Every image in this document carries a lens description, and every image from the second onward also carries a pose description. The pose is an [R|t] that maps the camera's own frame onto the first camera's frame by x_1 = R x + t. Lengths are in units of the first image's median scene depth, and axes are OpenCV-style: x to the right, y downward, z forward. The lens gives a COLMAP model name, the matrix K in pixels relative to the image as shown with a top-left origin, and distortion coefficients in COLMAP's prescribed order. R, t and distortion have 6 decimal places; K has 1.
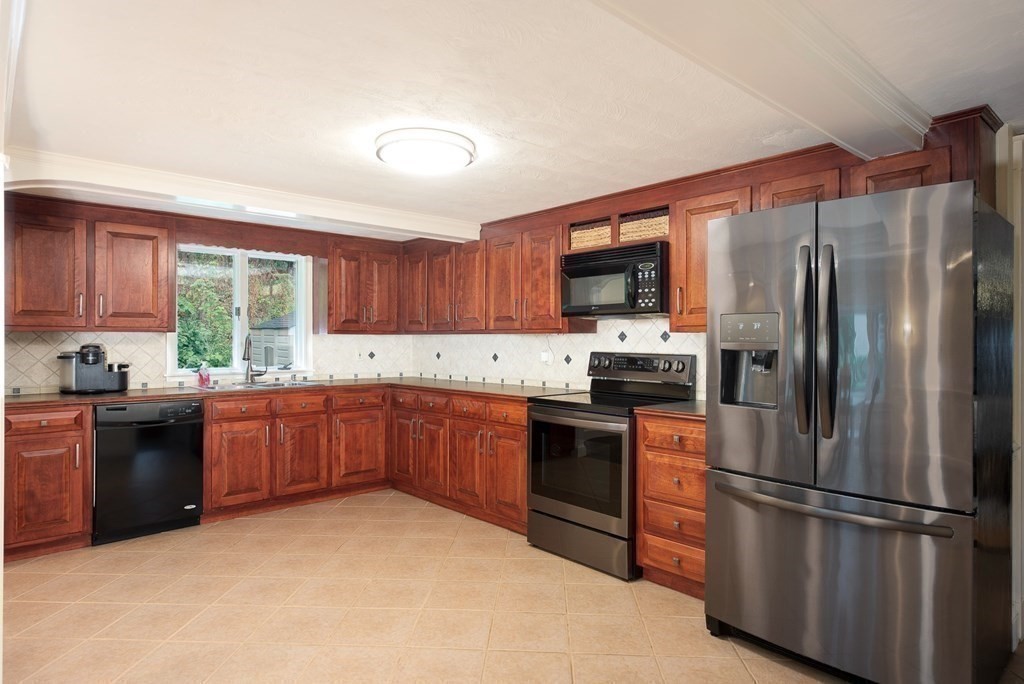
lens RADIAL K [[601.4, 0, 512.0], [0, 601.4, 342.0], [0, 0, 1]] dist [0.002612, 0.000199]
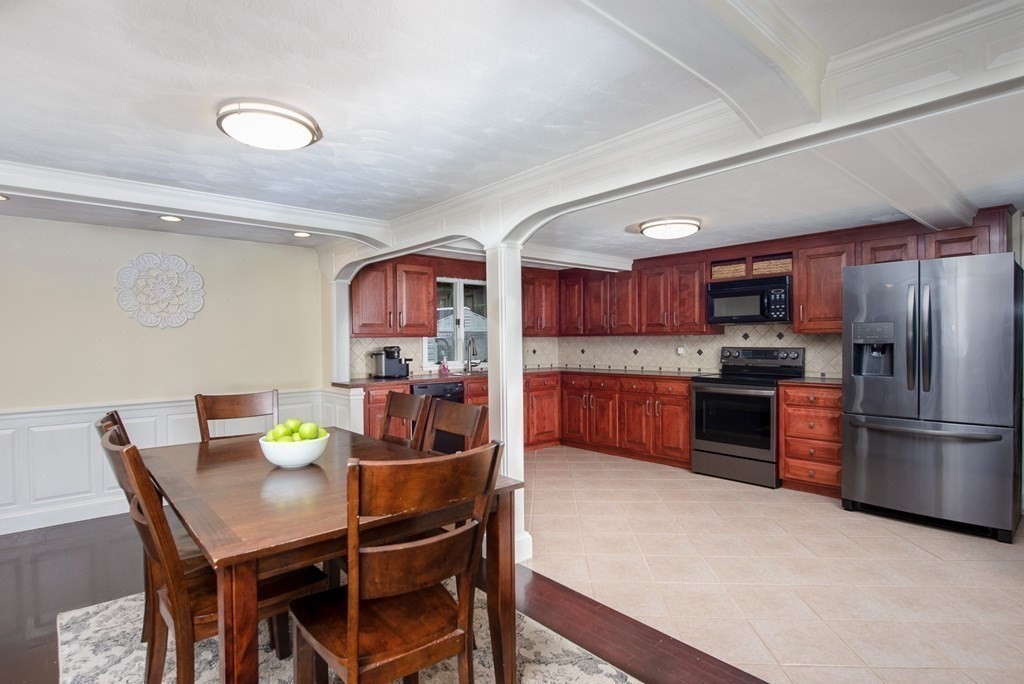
lens RADIAL K [[534.9, 0, 510.6], [0, 534.9, 349.5], [0, 0, 1]] dist [-0.002924, -0.000541]
pose [[0.999922, -0.011364, -0.005178, -0.396839], [0.011436, 0.999836, 0.014015, -0.001721], [0.005018, -0.014073, 0.999888, -0.337142]]
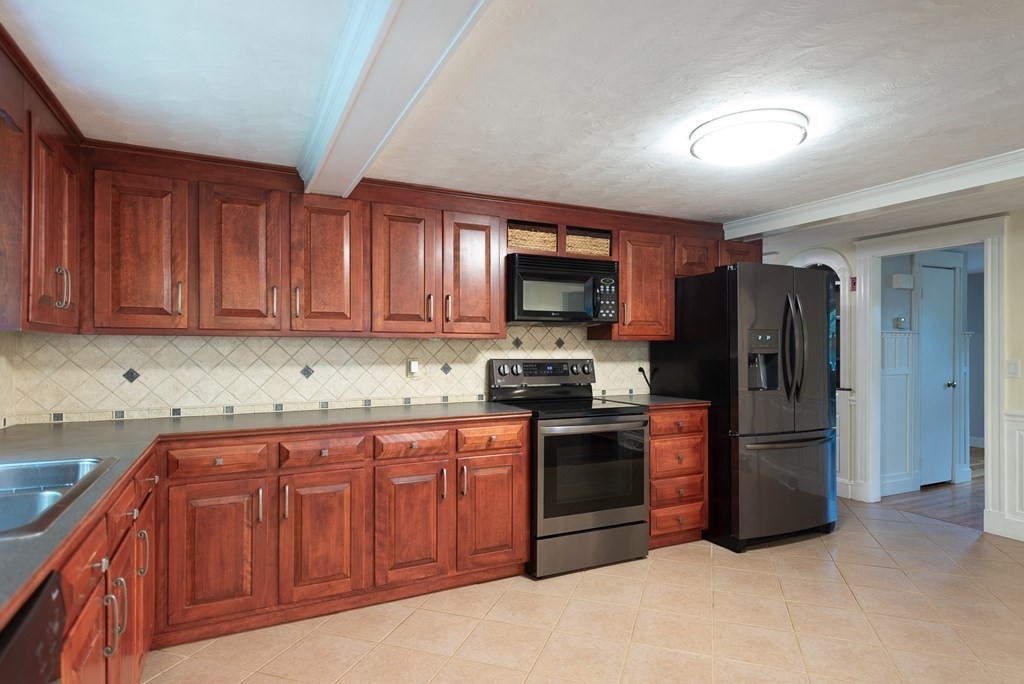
lens RADIAL K [[560.8, 0, 511.6], [0, 560.8, 347.2], [0, 0, 1]] dist [0.003102, 0.000314]
pose [[0.266958, -0.002121, 0.963706, -0.715590], [0.000914, 0.999998, 0.001948, -0.003517], [-0.963708, 0.000361, 0.266959, 0.760603]]
